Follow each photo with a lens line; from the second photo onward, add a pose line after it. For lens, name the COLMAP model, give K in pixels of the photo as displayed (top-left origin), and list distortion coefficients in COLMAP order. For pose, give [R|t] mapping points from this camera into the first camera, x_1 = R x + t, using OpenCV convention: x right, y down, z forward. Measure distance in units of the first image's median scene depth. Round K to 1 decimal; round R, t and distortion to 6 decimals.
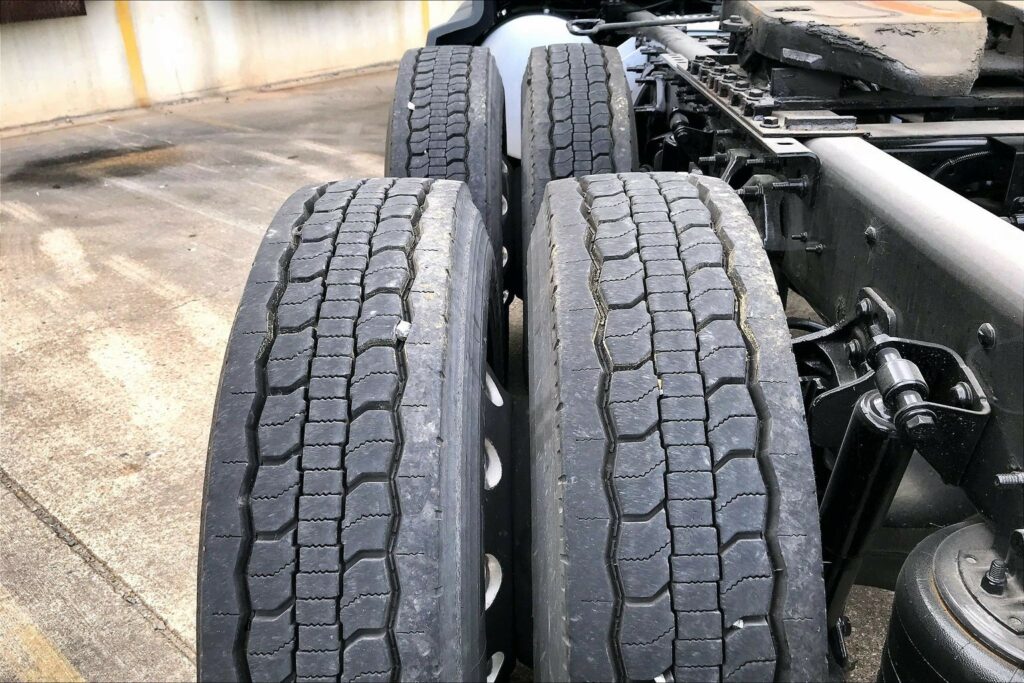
lens RADIAL K [[826.8, 0, 512.0], [0, 826.8, 341.5], [0, 0, 1]] dist [0.047994, -0.051878]
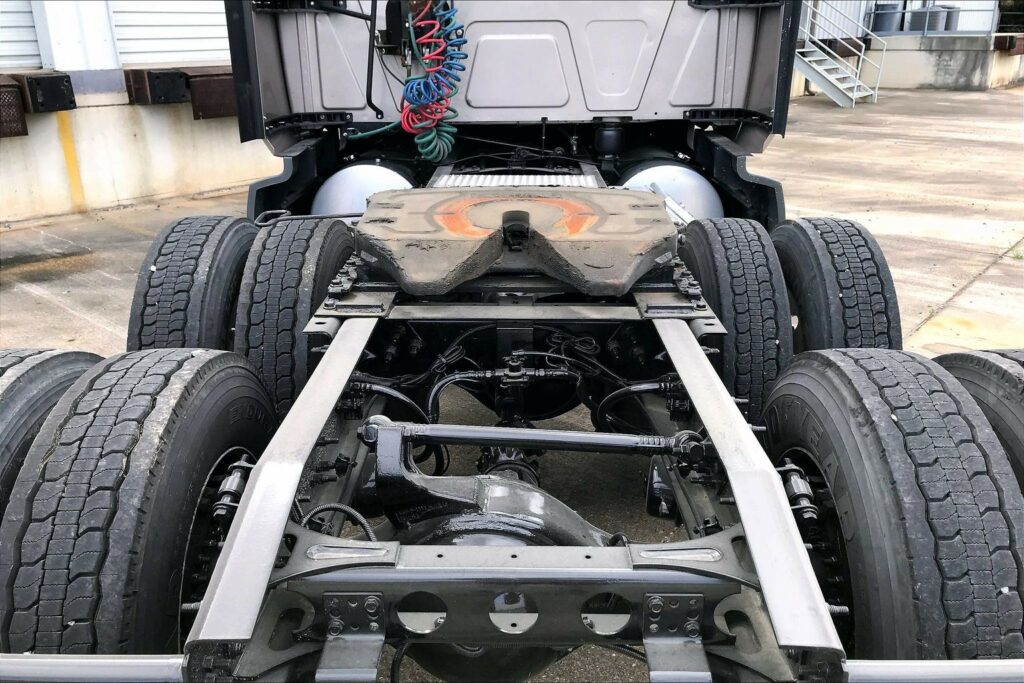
lens RADIAL K [[826.8, 0, 512.0], [0, 826.8, 341.5], [0, 0, 1]] dist [0.047994, -0.051878]
pose [[0.999763, 0.016957, 0.013661, 0.146362], [-0.015511, 0.994891, -0.099761, -0.013526], [-0.015283, 0.099525, 0.994918, -0.110986]]
